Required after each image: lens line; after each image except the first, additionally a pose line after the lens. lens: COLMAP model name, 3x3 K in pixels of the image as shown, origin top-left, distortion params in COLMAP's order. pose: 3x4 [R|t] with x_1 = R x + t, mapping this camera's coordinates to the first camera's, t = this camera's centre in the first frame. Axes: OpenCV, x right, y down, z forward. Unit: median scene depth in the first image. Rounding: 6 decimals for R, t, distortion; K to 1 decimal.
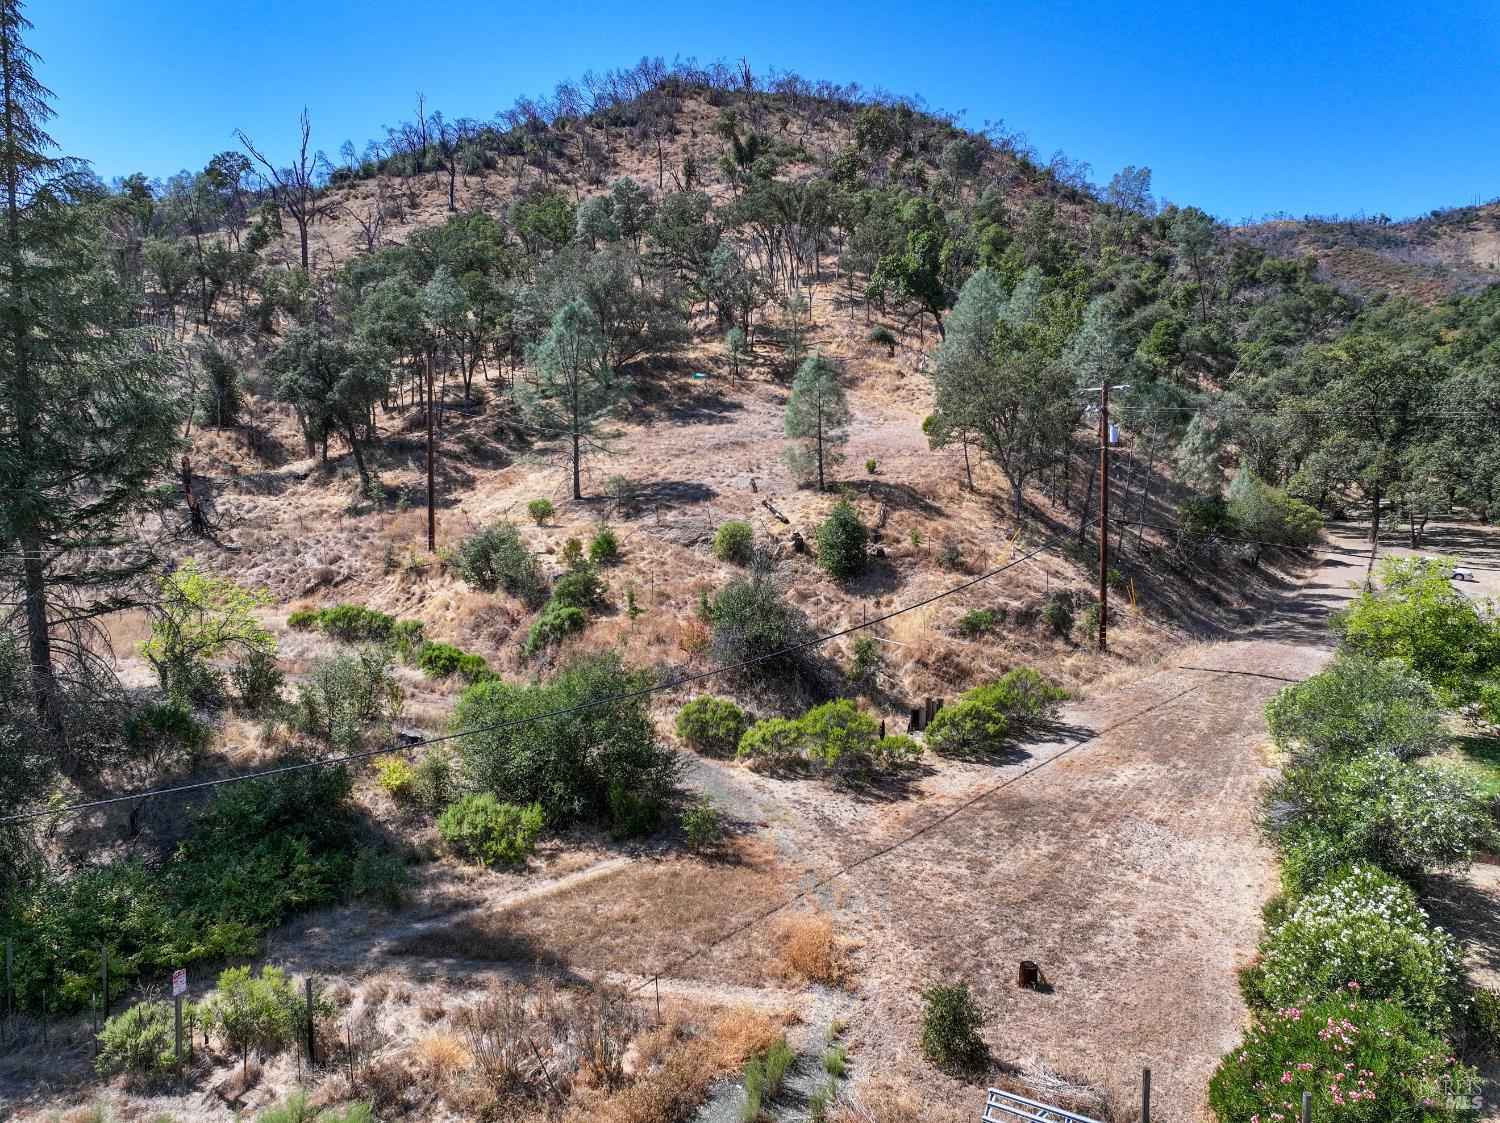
lens RADIAL K [[1049.6, 0, 748.7], [0, 1049.6, 560.7], [0, 0, 1]] dist [0.004270, 0.010818]
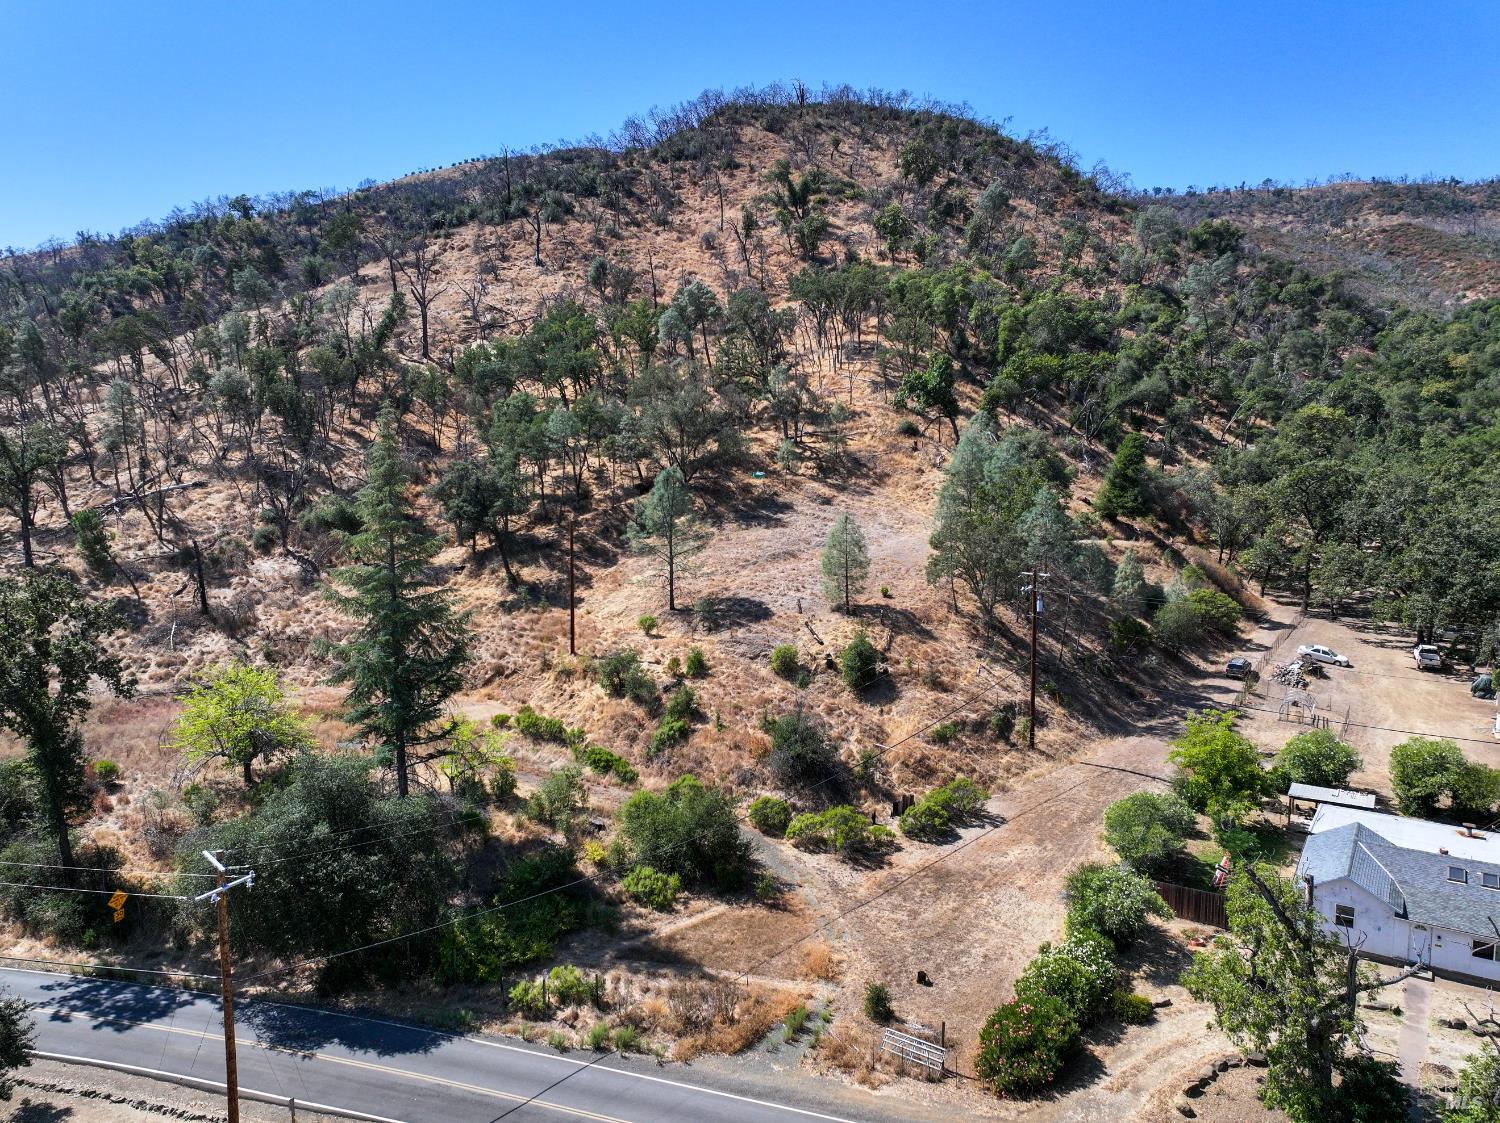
lens RADIAL K [[1049.6, 0, 747.4], [0, 1049.6, 562.7], [0, 0, 1]] dist [0.004270, 0.010818]
pose [[0.998619, 0.004184, -0.052374, 0.010092], [-0.001824, 0.998984, 0.045033, -0.229408], [0.052509, -0.044876, 0.997612, -0.467842]]
